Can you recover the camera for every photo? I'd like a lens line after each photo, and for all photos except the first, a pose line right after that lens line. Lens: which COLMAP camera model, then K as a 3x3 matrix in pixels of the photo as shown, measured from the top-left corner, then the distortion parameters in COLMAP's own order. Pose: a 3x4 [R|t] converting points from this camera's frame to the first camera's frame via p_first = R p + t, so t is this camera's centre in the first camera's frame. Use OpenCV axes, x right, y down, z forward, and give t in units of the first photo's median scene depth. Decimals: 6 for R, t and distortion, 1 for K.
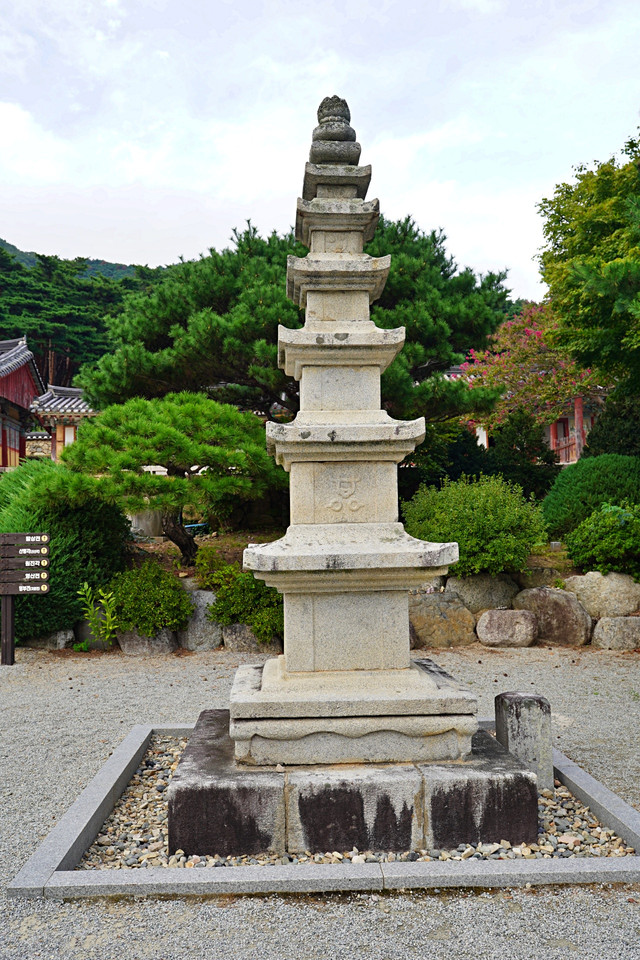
lens RADIAL K [[762.8, 0, 320.0], [0, 762.8, 480.0], [0, 0, 1]] dist [-0.002931, -0.001175]
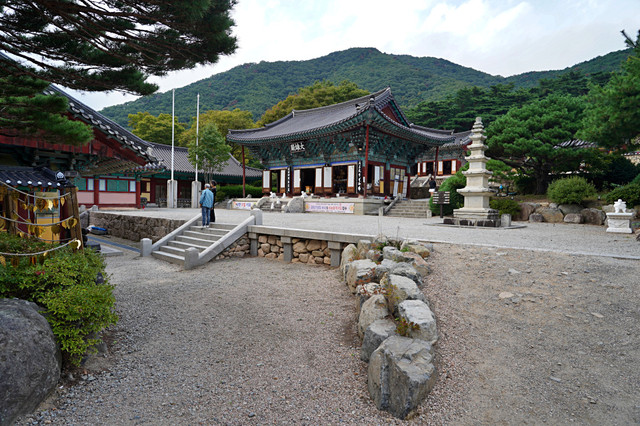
lens RADIAL K [[379.5, 0, 320.0], [0, 379.5, 213.0], [0, 0, 1]] dist [0.002810, 0.000969]
pose [[0.682324, 0.027958, -0.730515, 0.740535], [0.026900, 0.997631, 0.063307, 0.022799], [0.730555, -0.062847, 0.679956, -1.084224]]
